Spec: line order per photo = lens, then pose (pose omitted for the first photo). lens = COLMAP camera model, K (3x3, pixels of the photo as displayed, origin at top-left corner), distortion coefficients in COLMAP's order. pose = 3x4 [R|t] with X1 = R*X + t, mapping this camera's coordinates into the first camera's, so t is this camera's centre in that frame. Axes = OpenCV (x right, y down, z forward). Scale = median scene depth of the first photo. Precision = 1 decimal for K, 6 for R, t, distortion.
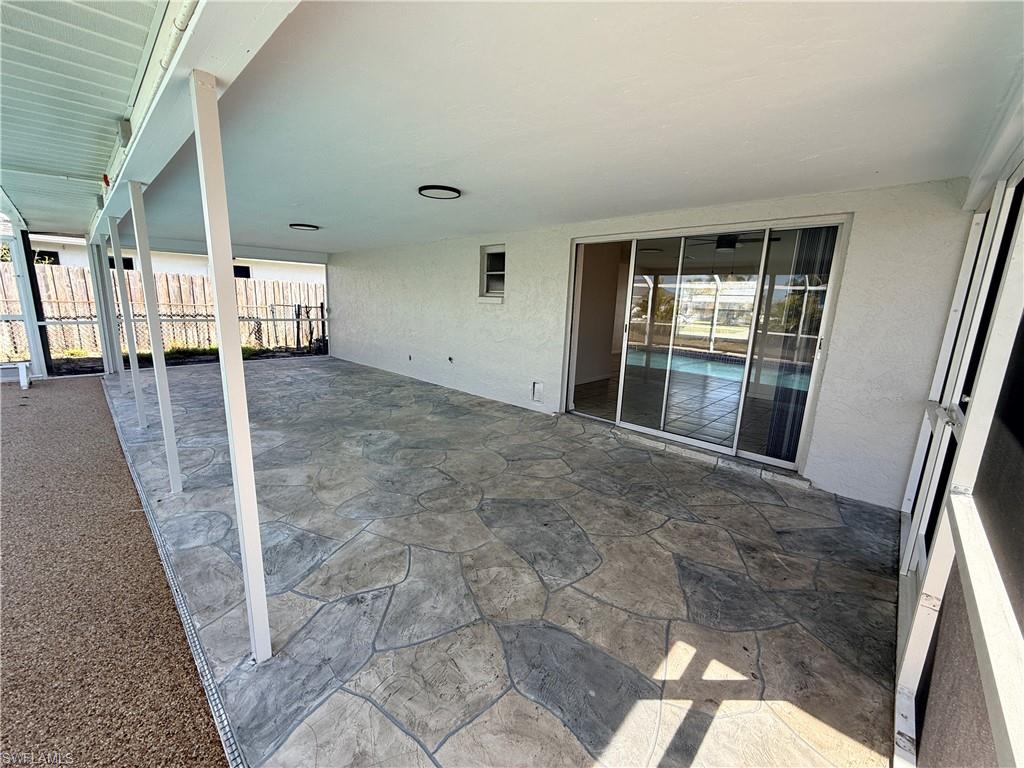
lens RADIAL K [[408.1, 0, 510.5], [0, 408.1, 384.1], [0, 0, 1]] dist [-0.000143, 0.000277]
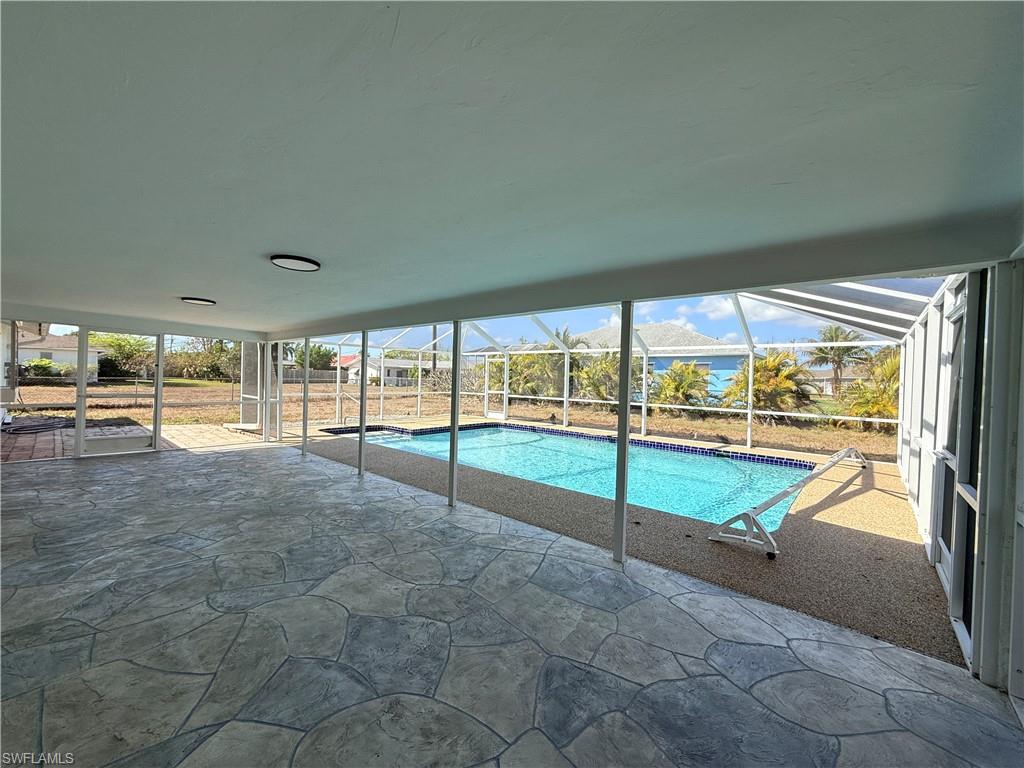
lens RADIAL K [[408.1, 0, 514.6], [0, 408.1, 383.4], [0, 0, 1]] dist [-0.000143, 0.000277]
pose [[-0.996618, -0.066147, -0.048755, -0.952654], [-0.074692, 0.976558, 0.201882, -0.424377], [0.034258, 0.204841, -0.978196, 1.923743]]
